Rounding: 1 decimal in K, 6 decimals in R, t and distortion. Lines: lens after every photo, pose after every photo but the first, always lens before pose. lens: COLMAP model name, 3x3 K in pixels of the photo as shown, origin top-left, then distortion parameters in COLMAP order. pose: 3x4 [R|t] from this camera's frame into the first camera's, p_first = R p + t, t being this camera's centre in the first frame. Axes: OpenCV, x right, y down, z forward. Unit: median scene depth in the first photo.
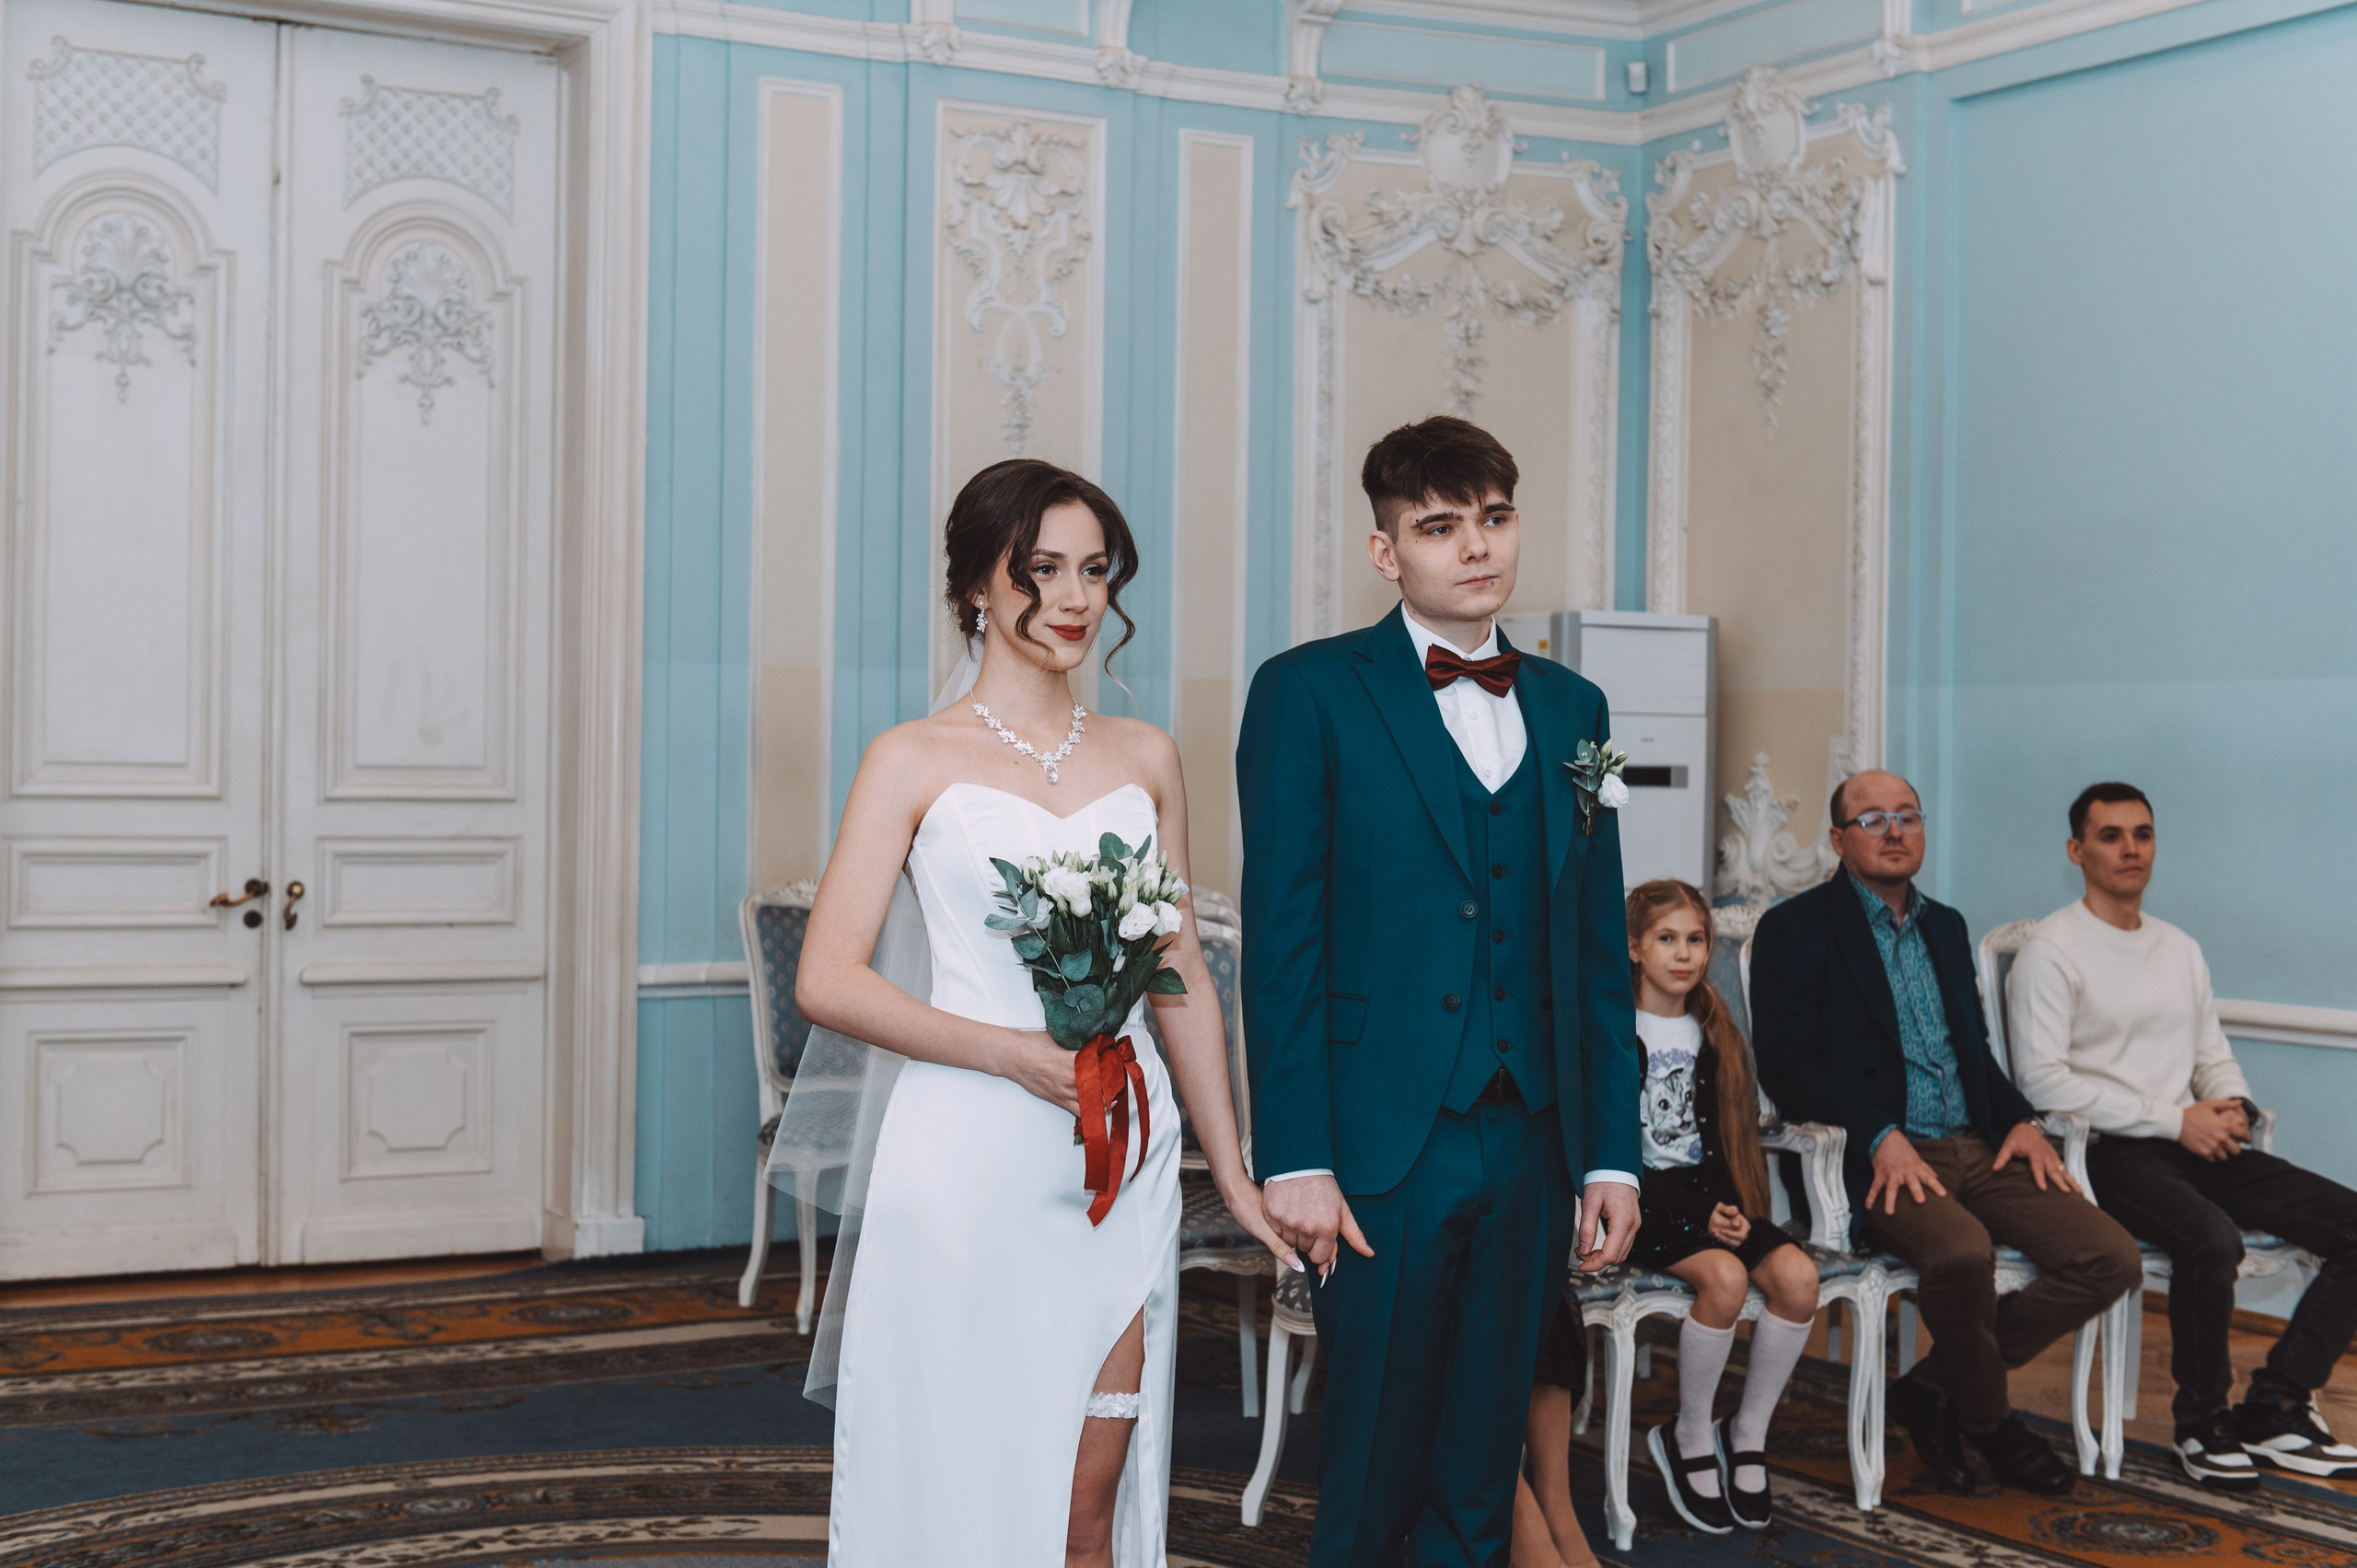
lens RADIAL K [[3155.0, 0, 1178.5], [0, 3155.0, 784.0], [0, 0, 1]] dist [-0.008952, -0.015857]
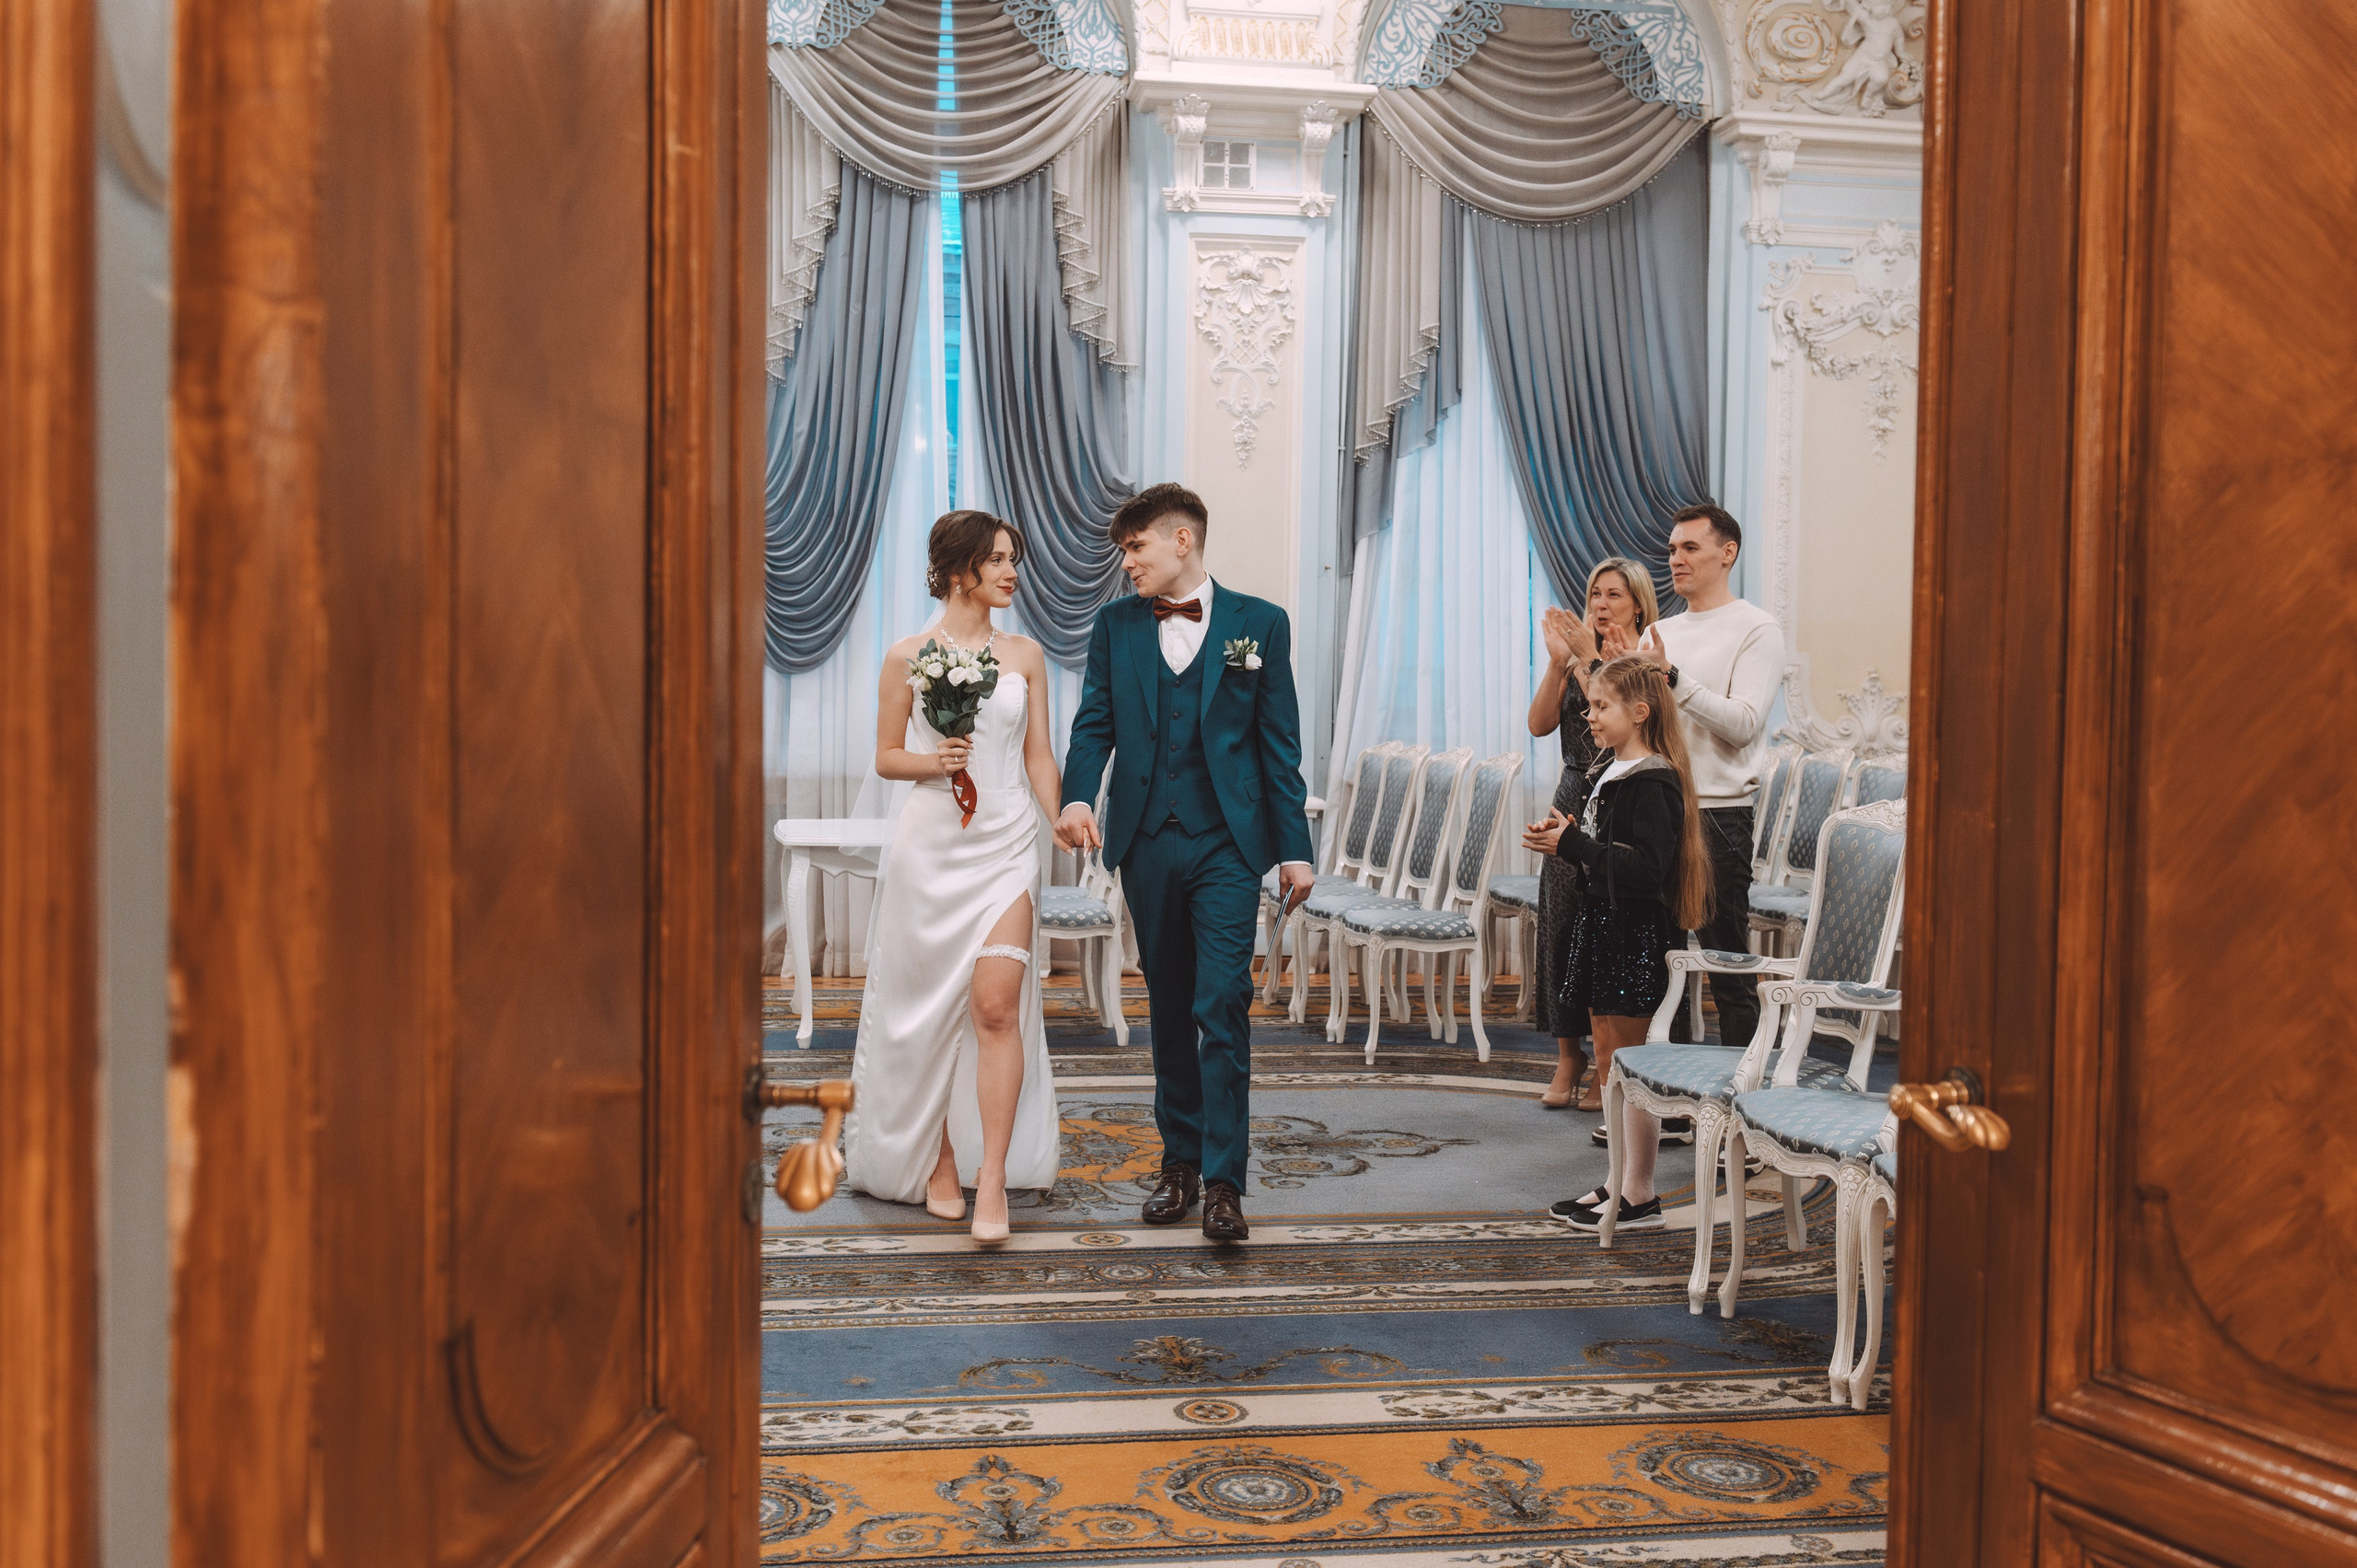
lens RADIAL K [[2304.6, 0, 1178.5], [0, 2304.6, 784.0], [0, 0, 1]] dist [0.014200, 0.002797]
pose [[-0.351436, 0.019418, -0.936011, 0.696586], [-0.027974, 0.999121, 0.031231, 0.014752], [0.935794, 0.037159, -0.350584, 0.763424]]
